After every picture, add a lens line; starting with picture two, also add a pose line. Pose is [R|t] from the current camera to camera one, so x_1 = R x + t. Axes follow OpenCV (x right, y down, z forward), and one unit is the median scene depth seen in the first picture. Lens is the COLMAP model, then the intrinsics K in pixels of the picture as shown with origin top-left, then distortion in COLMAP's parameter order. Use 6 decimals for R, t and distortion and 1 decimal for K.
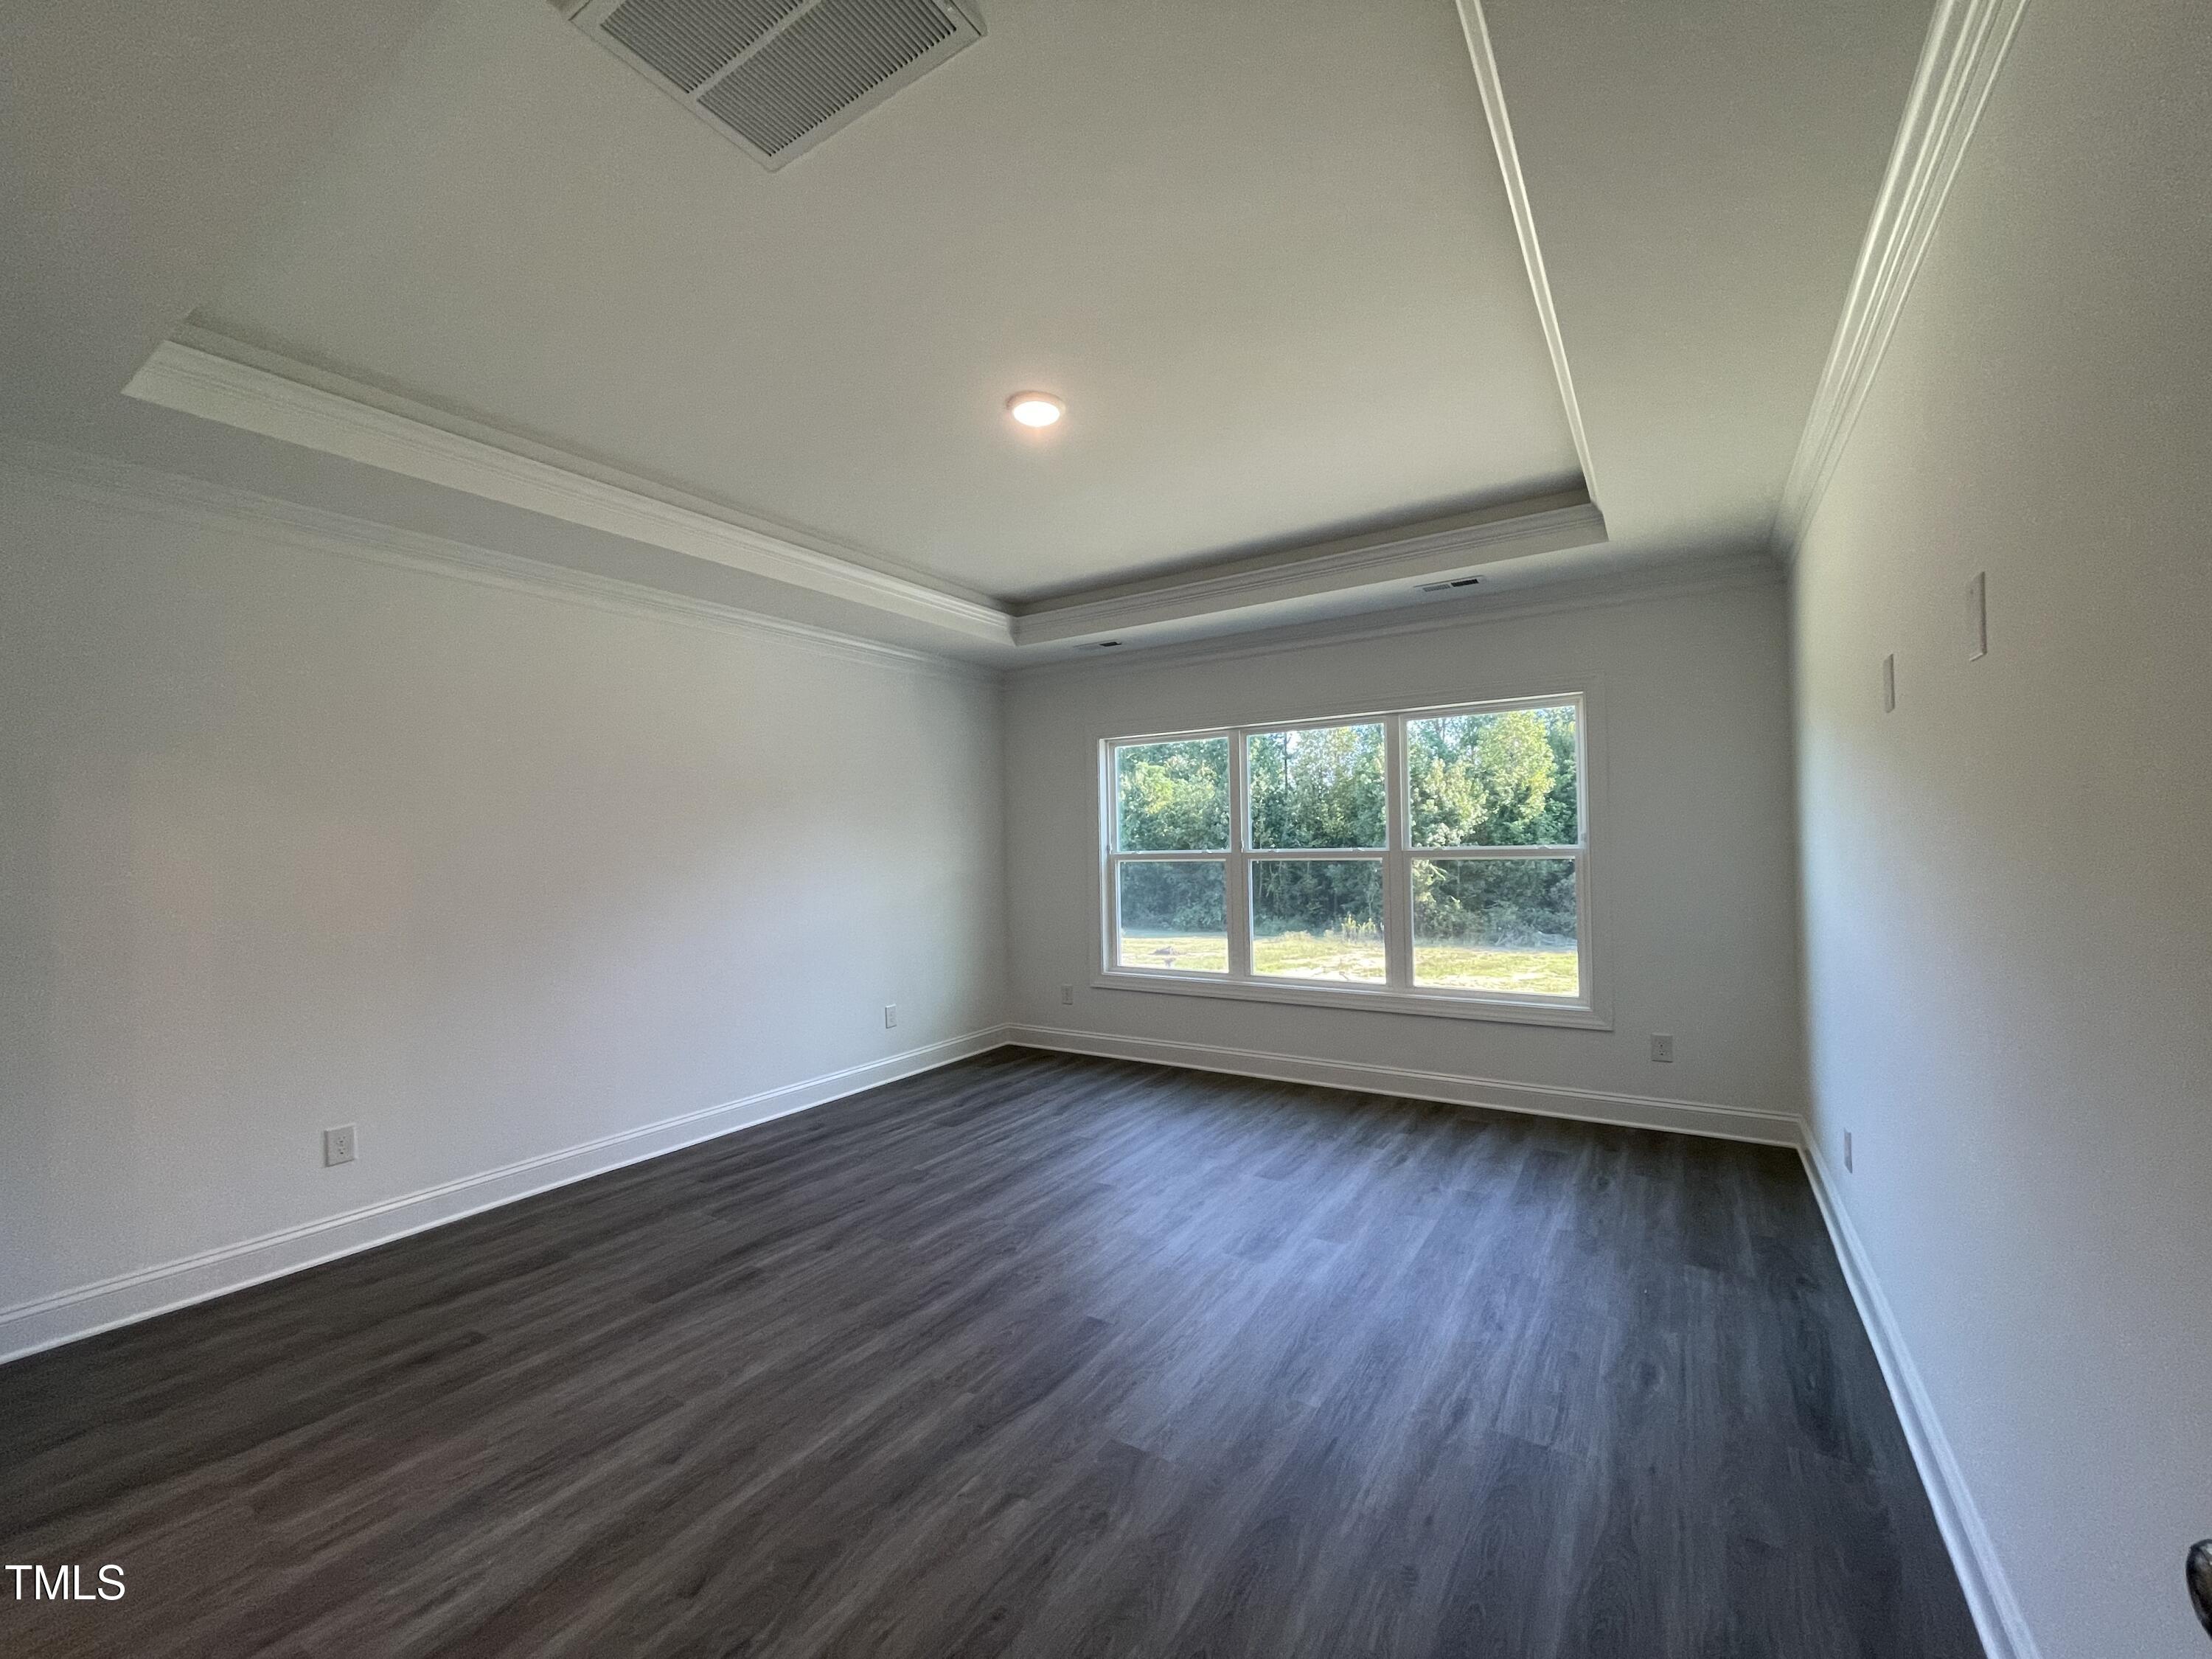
lens RADIAL K [[887.2, 0, 1104.0], [0, 887.2, 819.0], [0, 0, 1]] dist [-0.003573, 0.001002]
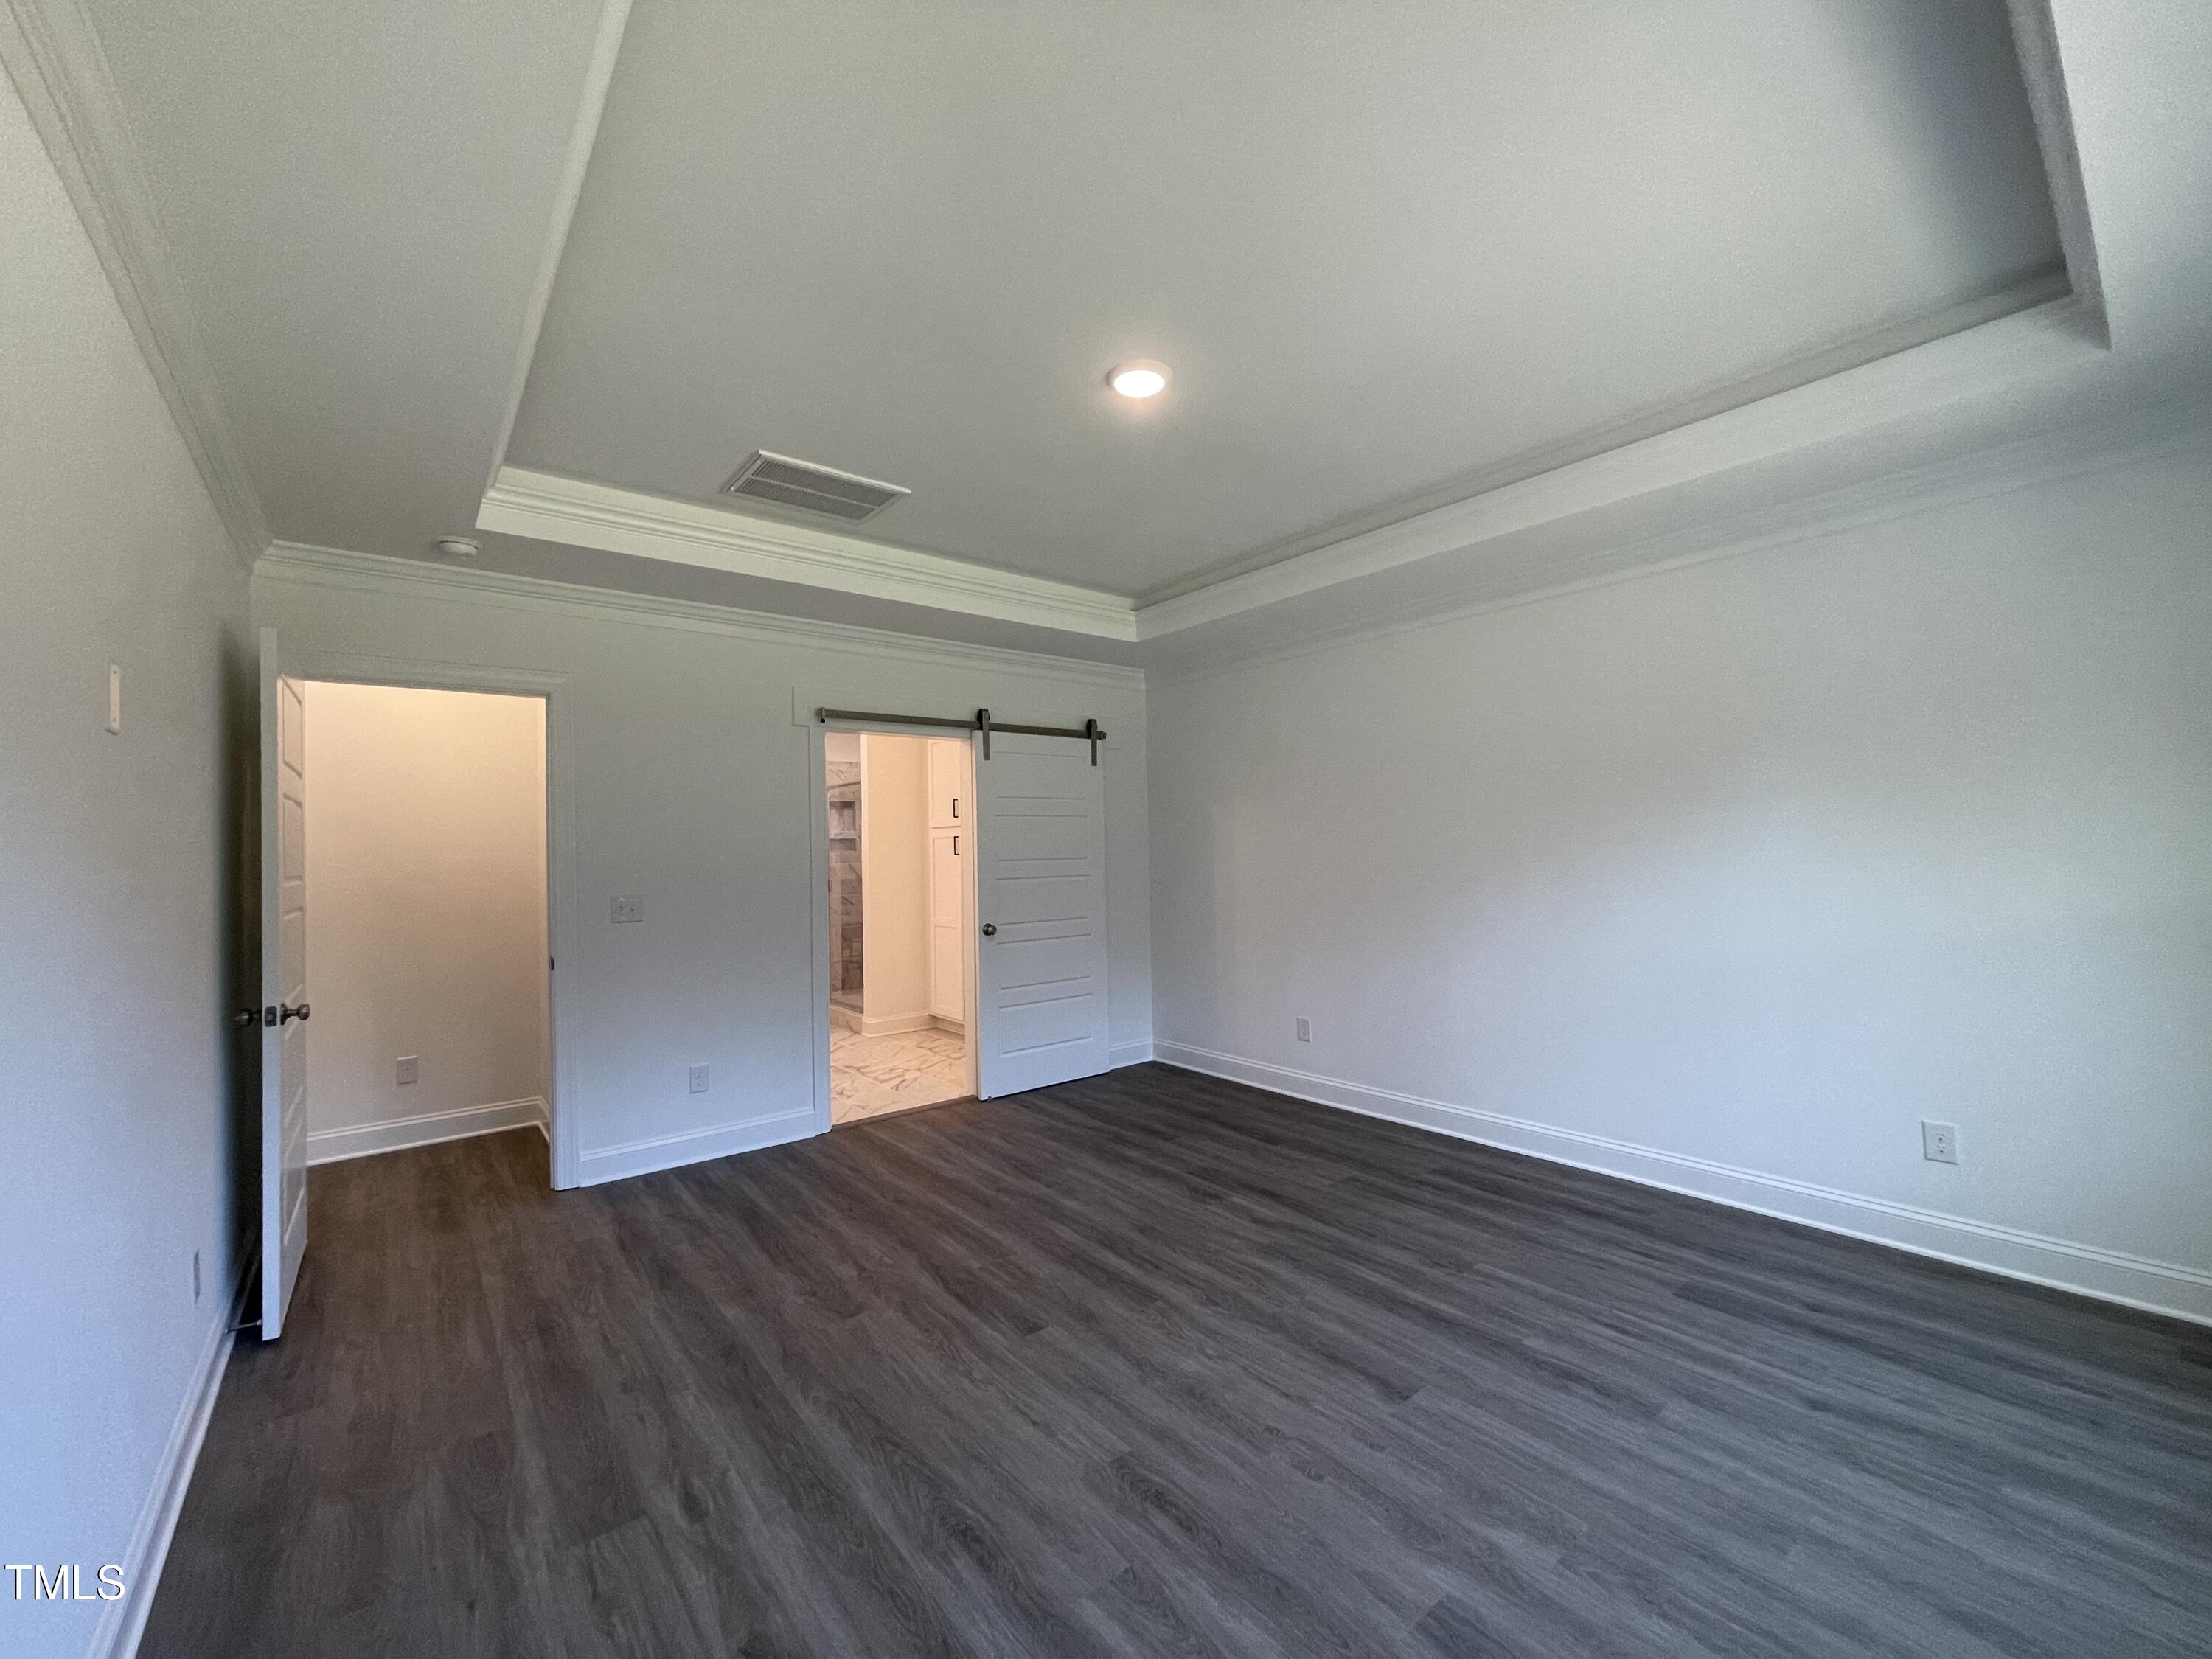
lens RADIAL K [[887.2, 0, 1089.8], [0, 887.2, 813.1], [0, 0, 1]] dist [-0.003573, 0.001002]
pose [[-0.317884, -0.011972, -0.948054, 0.721446], [0.056400, 0.997911, -0.031513, 0.009326], [0.946451, -0.063488, -0.316544, 1.087817]]
